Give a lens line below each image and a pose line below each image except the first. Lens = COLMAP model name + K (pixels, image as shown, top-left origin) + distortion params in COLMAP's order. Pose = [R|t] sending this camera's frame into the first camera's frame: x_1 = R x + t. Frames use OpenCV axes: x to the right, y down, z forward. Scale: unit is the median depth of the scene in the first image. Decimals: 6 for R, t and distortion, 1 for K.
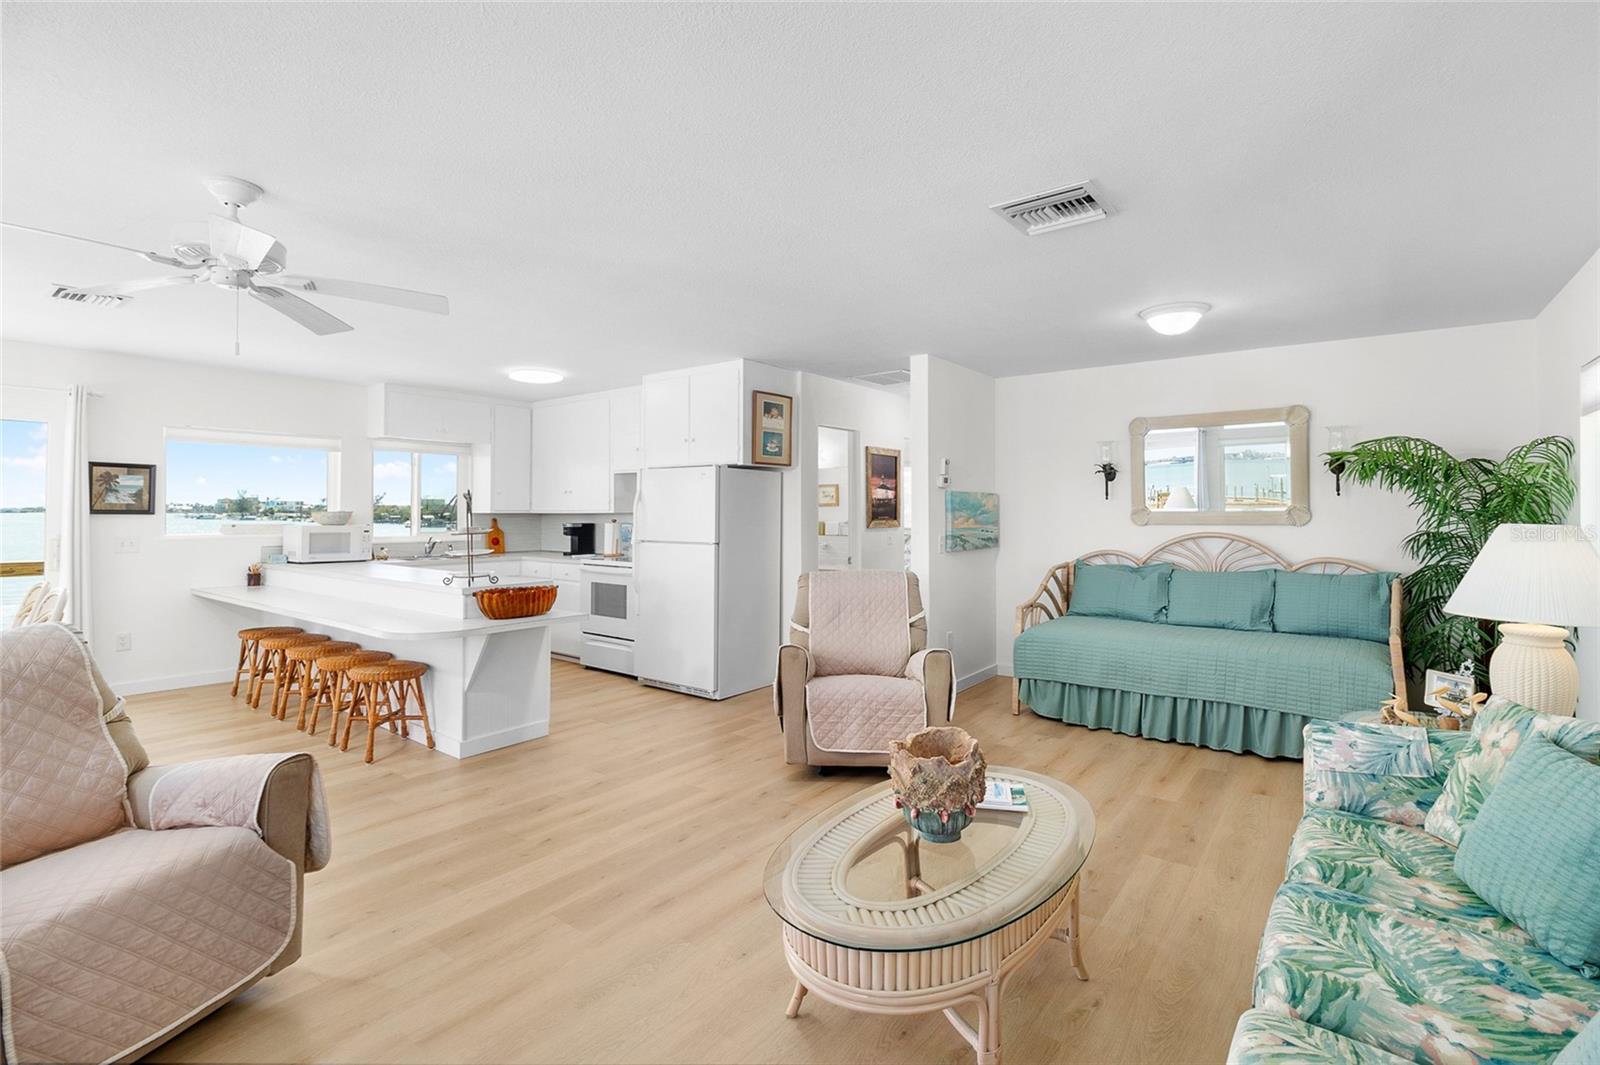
lens RADIAL K [[740.6, 0, 810.4], [0, 740.6, 510.5], [0, 0, 1]] dist [0.002374, 0.000462]
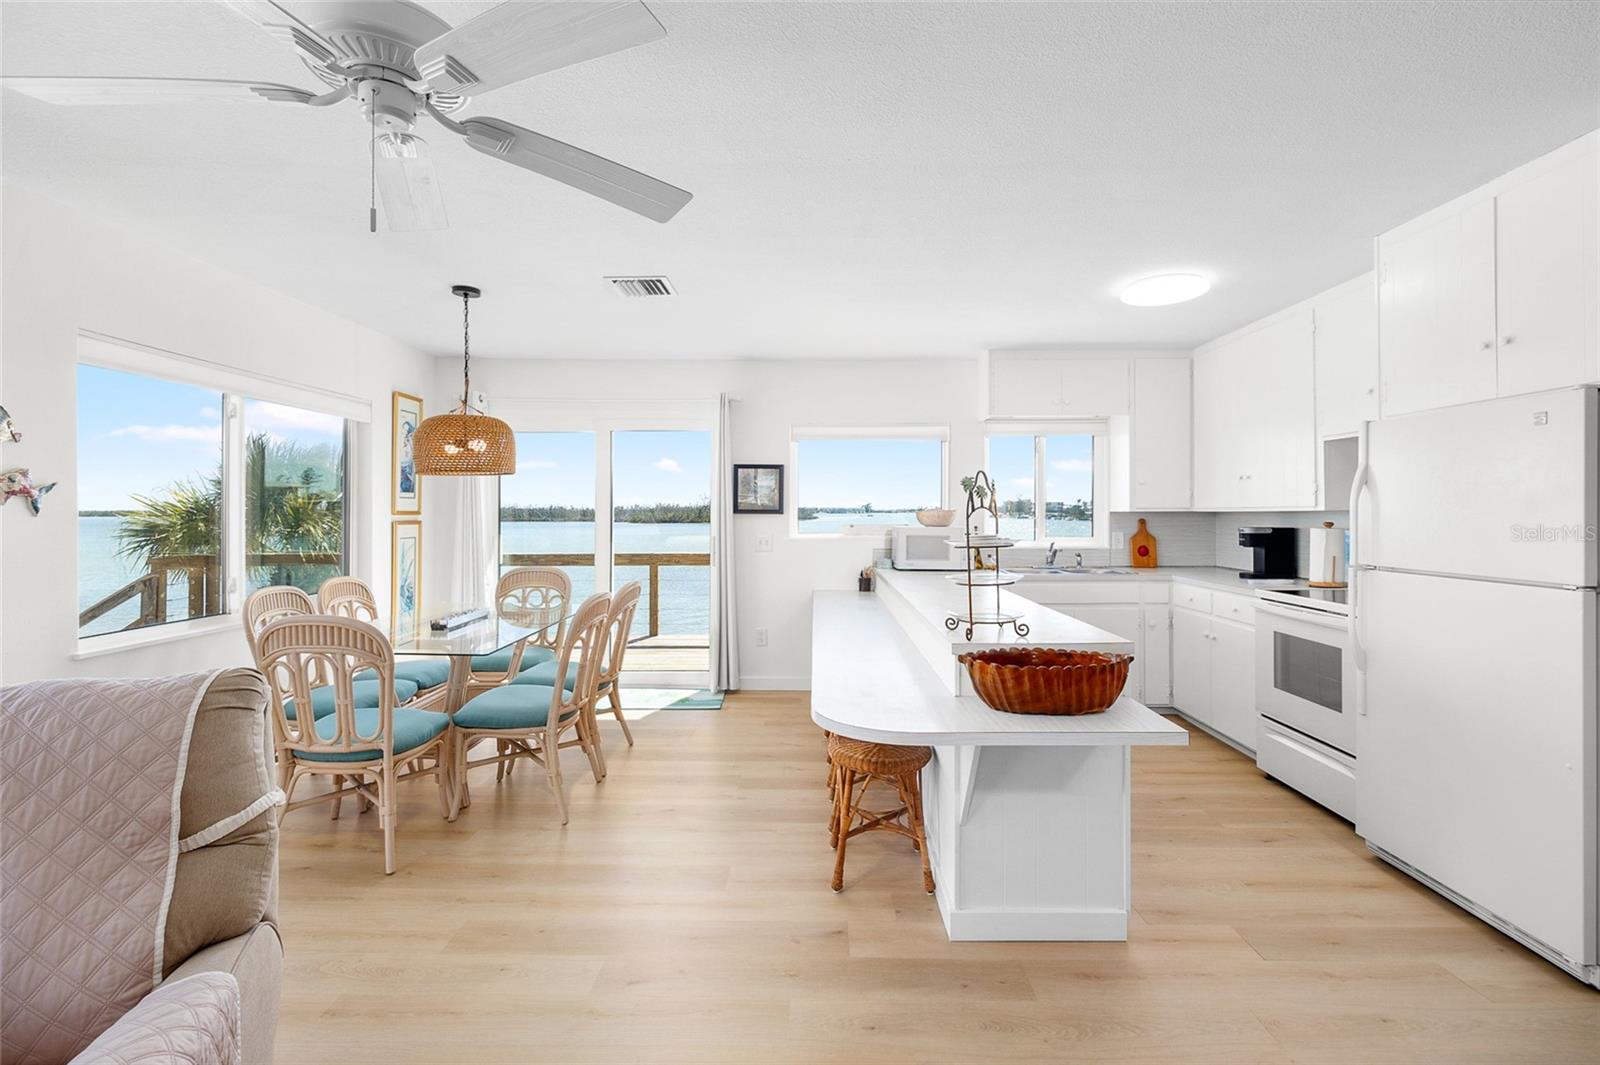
lens RADIAL K [[740.6, 0, 810.4], [0, 740.6, 510.5], [0, 0, 1]] dist [0.002374, 0.000462]
pose [[0.598755, -0.004469, -0.800920, -0.053129], [0.005492, 0.999984, -0.001474, 0.002015], [0.800913, -0.003516, 0.598770, 0.394413]]
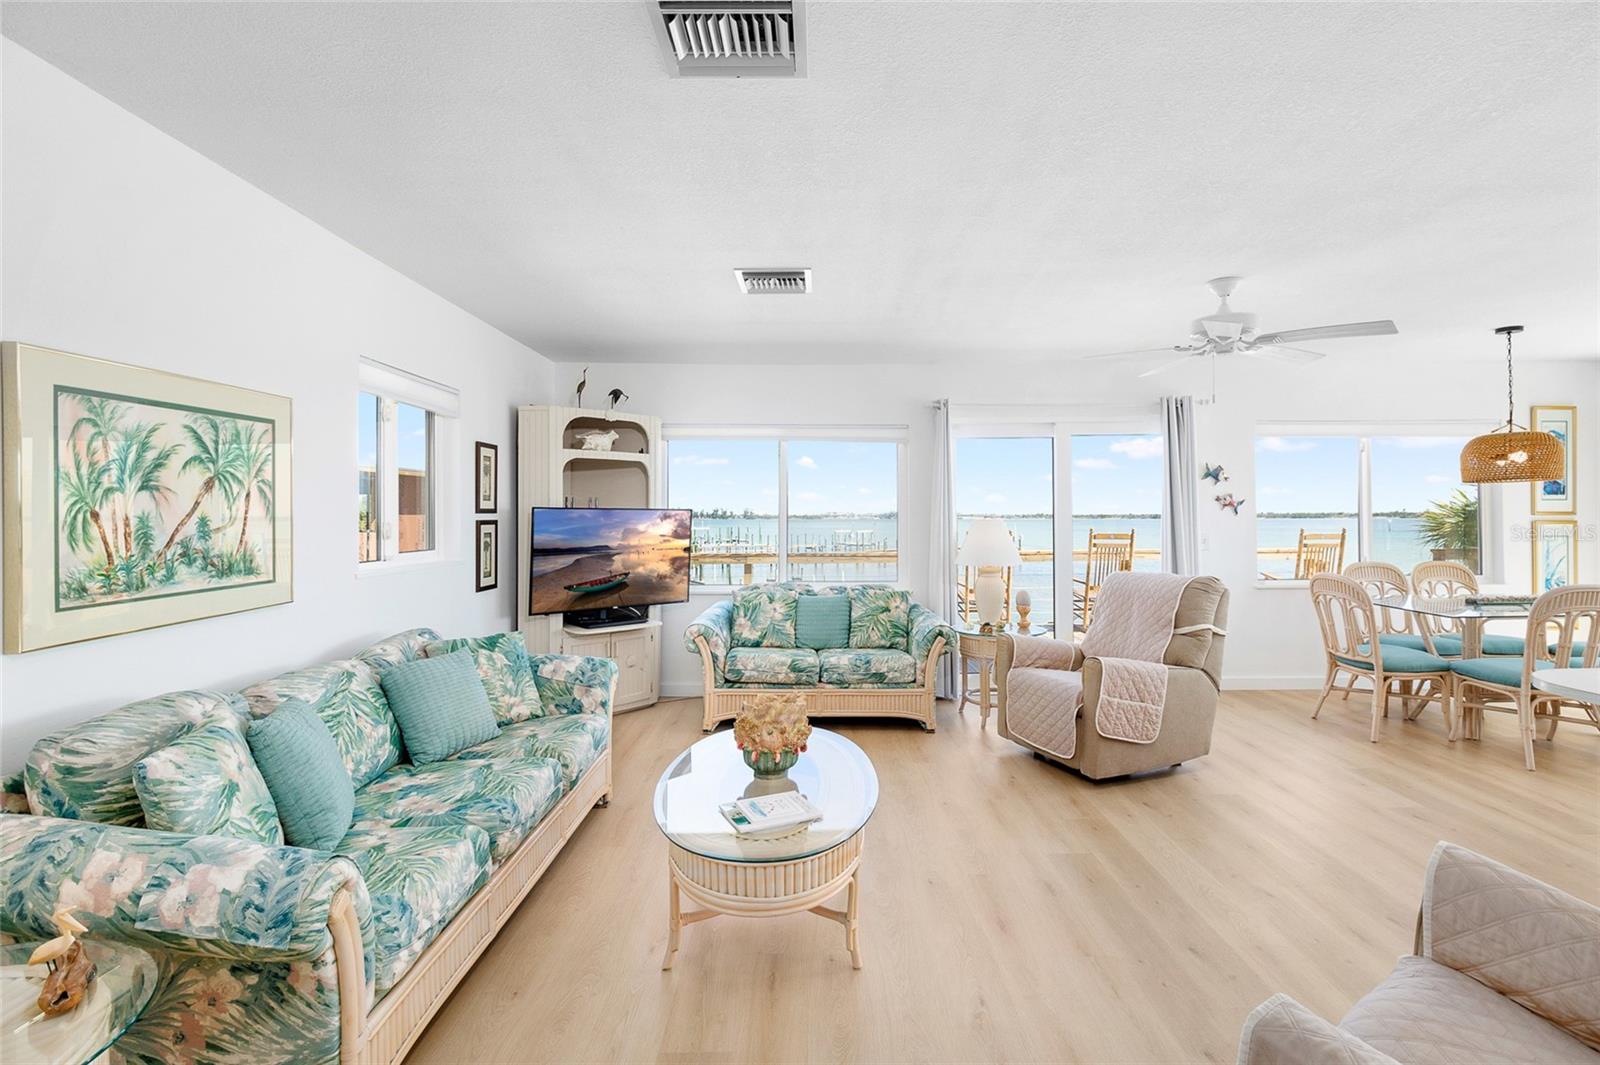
lens RADIAL K [[750.7, 0, 816.4], [0, 750.7, 507.0], [0, 0, 1]] dist [0.000942, -0.000025]
pose [[-0.789188, -0.007327, -0.614108, 0.308686], [0.004387, 0.999836, -0.017567, 0.005449], [0.614136, -0.016558, -0.789026, 0.712026]]
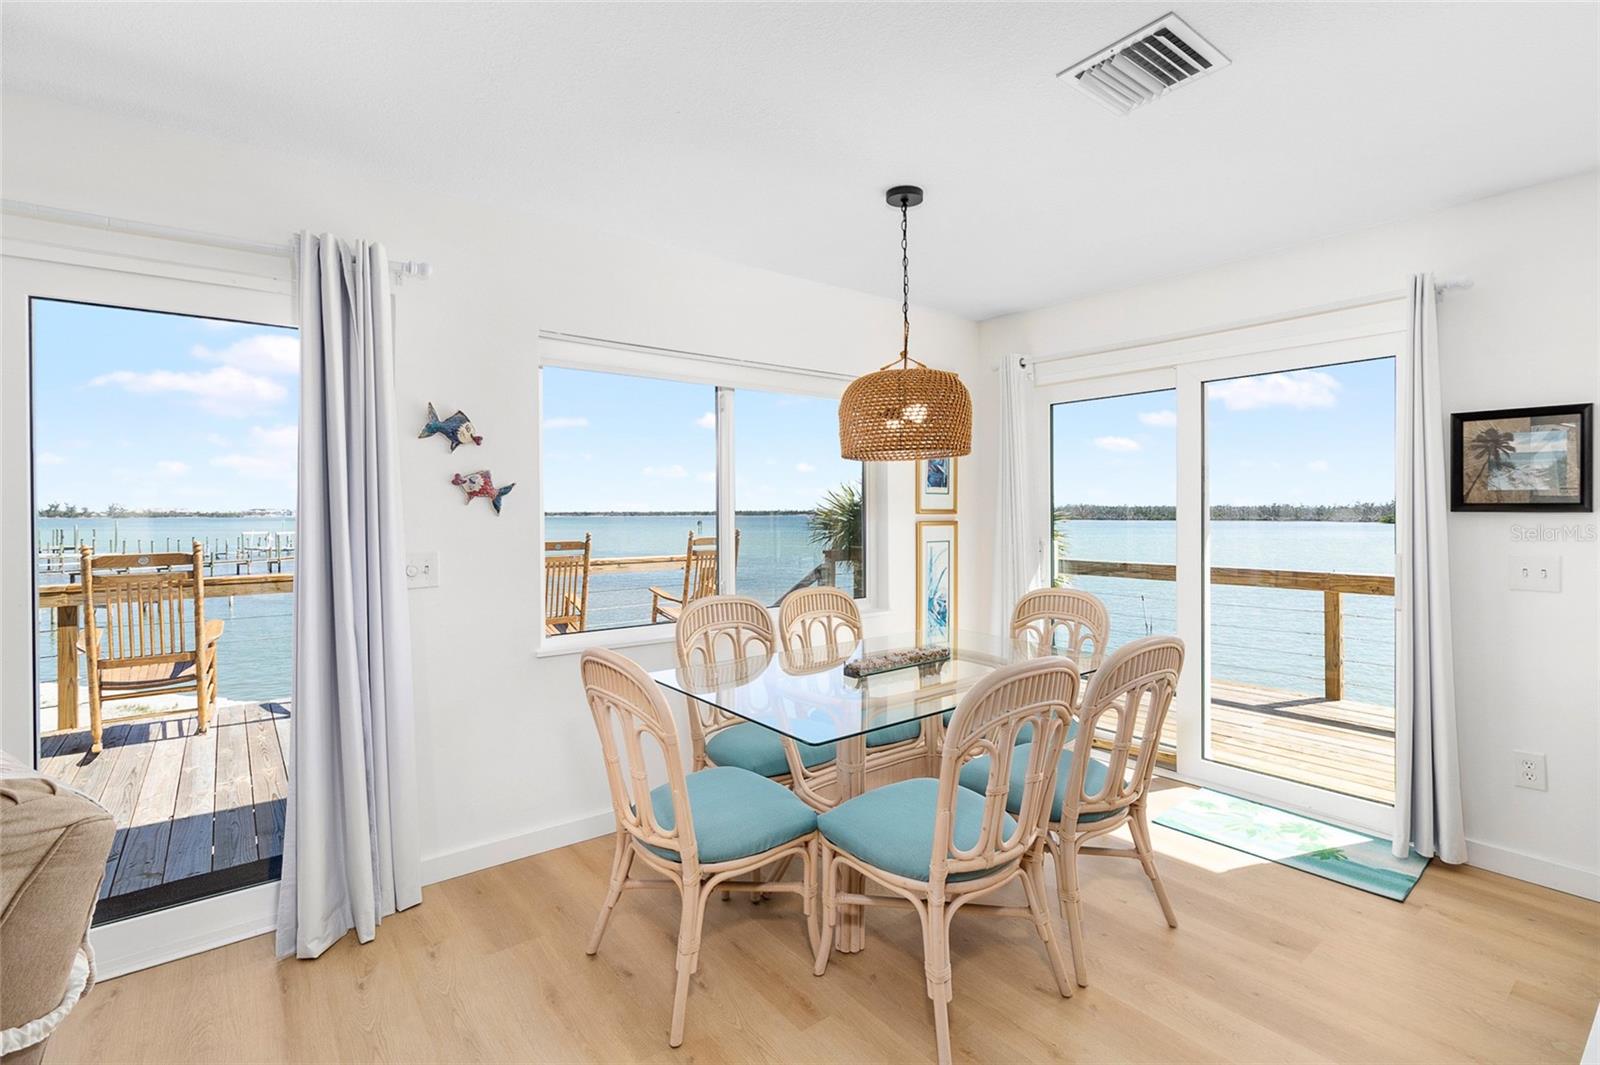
lens RADIAL K [[740.6, 0, 810.4], [0, 740.6, 510.5], [0, 0, 1]] dist [0.002374, 0.000462]
pose [[-0.254159, -0.003824, -0.967155, -0.293501], [0.007142, 0.999957, -0.005831, 0.003151], [0.967136, -0.008390, -0.254121, 0.597716]]
